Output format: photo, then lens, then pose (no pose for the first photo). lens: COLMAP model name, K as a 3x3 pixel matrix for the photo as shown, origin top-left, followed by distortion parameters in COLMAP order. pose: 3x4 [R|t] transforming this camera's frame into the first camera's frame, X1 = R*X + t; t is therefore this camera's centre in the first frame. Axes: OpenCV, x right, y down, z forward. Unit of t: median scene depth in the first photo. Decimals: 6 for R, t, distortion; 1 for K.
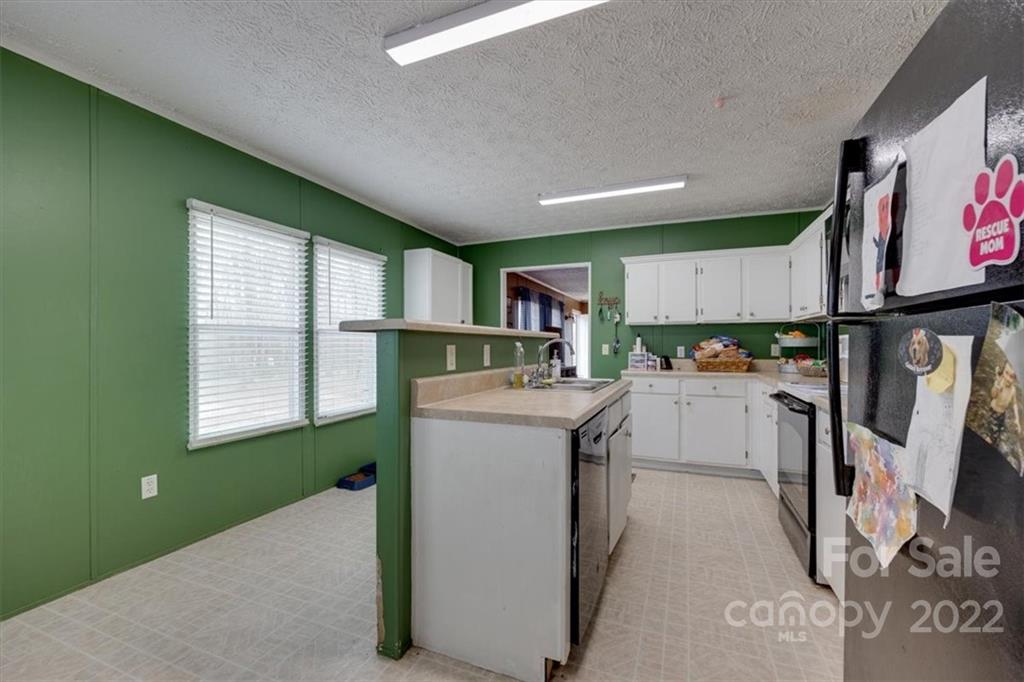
lens RADIAL K [[414.6, 0, 512.0], [0, 414.6, 341.0], [0, 0, 1]] dist [0.002057, 0.000157]
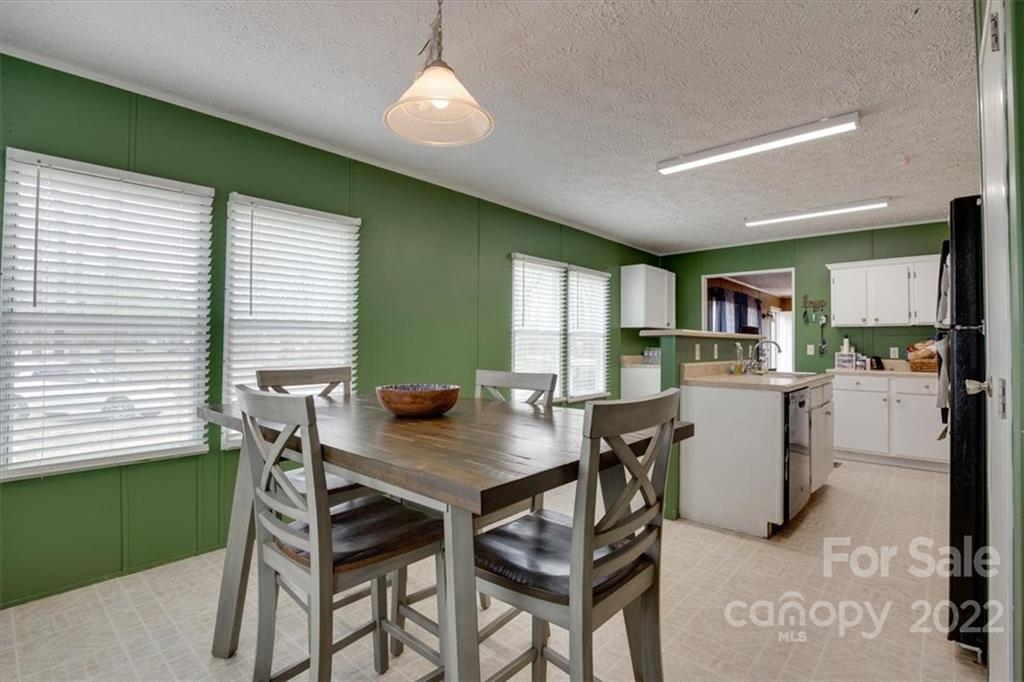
lens RADIAL K [[487.7, 0, 513.4], [0, 487.7, 332.3], [0, 0, 1]] dist [-0.003347, -0.000395]
pose [[0.945043, -0.000807, -0.326944, -0.089679], [-0.004395, 0.999875, -0.015174, -0.002179], [0.326916, 0.015777, 0.944922, -0.448662]]
